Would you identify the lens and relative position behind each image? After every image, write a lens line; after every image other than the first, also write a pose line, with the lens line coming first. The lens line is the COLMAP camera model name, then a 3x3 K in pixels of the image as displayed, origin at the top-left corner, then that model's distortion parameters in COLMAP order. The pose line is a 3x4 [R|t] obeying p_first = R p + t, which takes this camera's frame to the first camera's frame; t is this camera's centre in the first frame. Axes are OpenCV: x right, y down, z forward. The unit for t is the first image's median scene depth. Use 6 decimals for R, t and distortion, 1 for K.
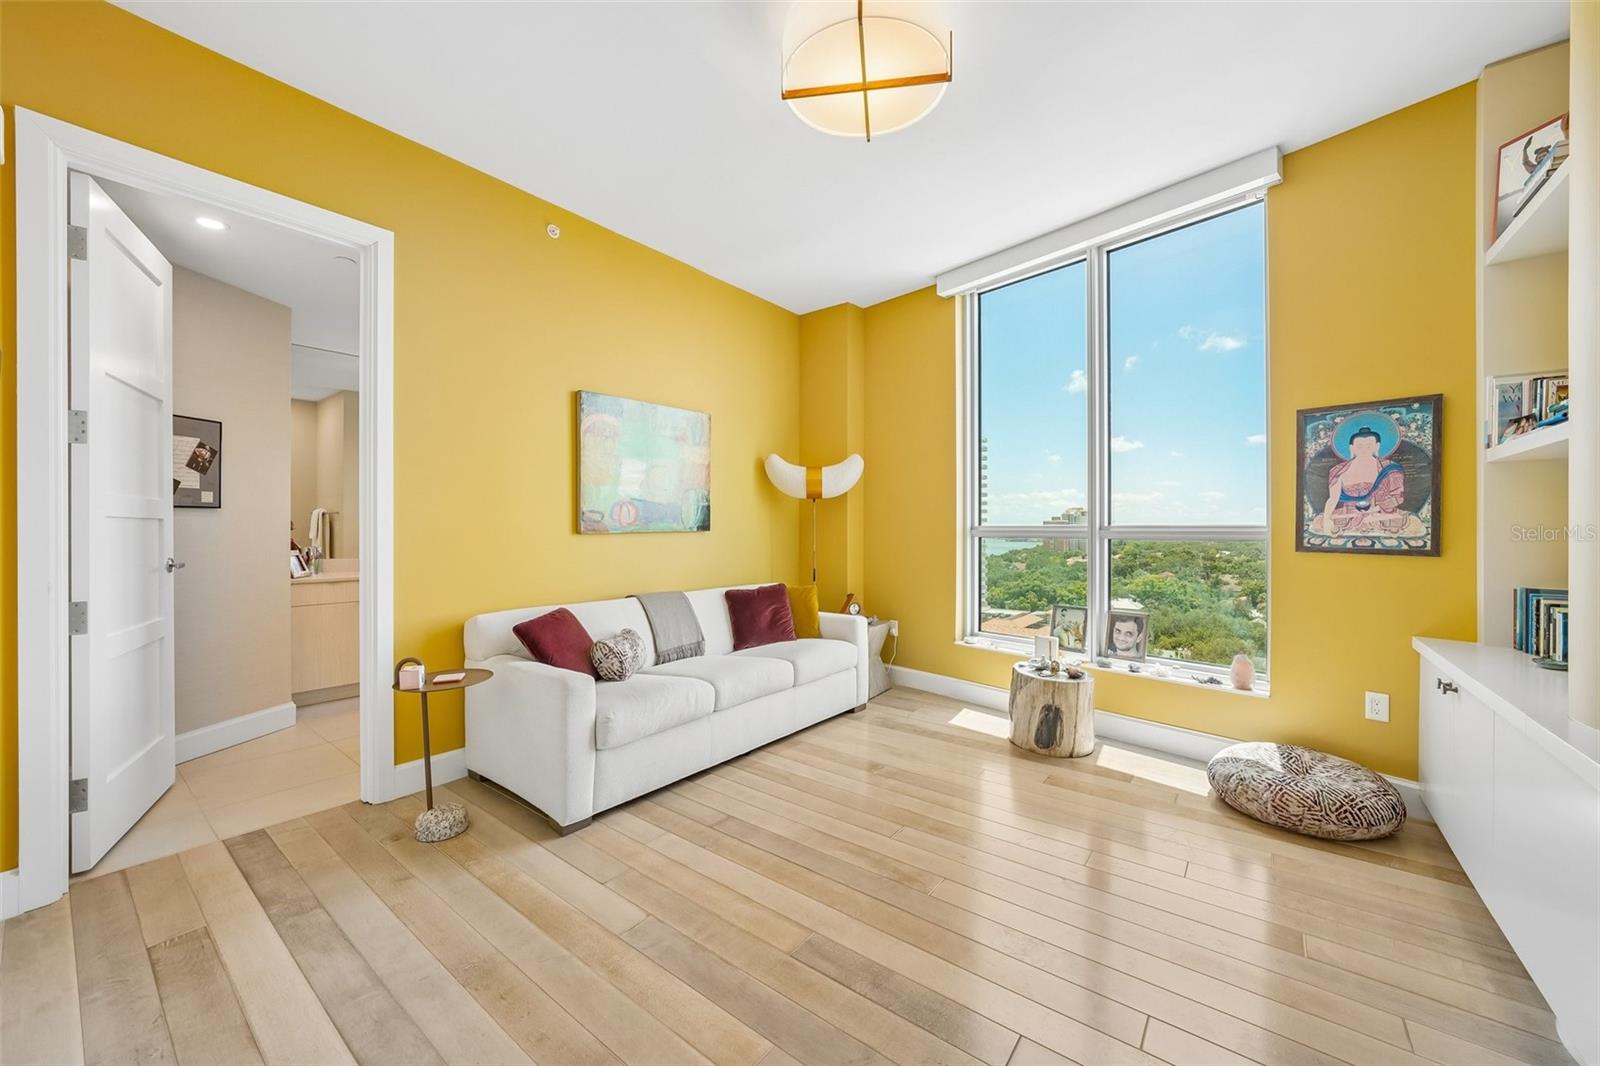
lens RADIAL K [[598.1, 0, 796.9], [0, 598.1, 531.6], [0, 0, 1]] dist [-0.012167, -0.000101]
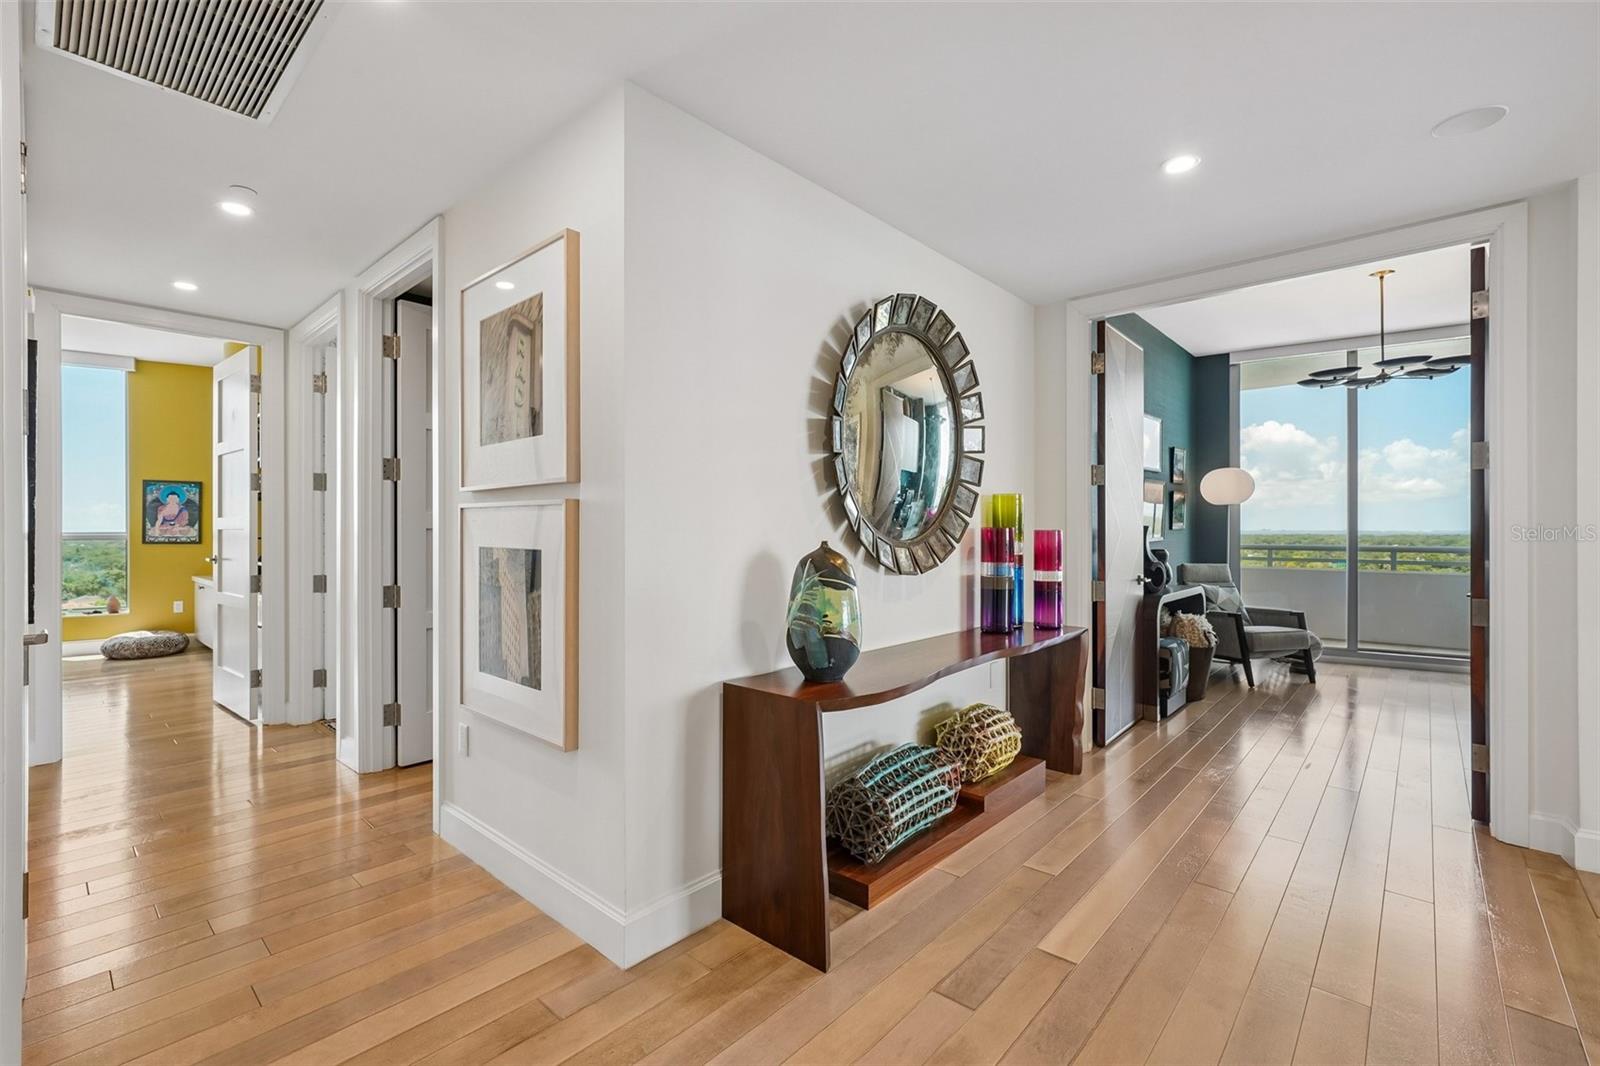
lens RADIAL K [[711.4, 0, 799.9], [0, 711.4, 524.6], [0, 0, 1]] dist [-0.003535, 0.002393]
pose [[0.076189, 0.004960, 0.997081, -1.706247], [0.007155, 0.999959, -0.005521, -0.006651], [-0.997068, 0.007554, 0.076150, -1.741240]]
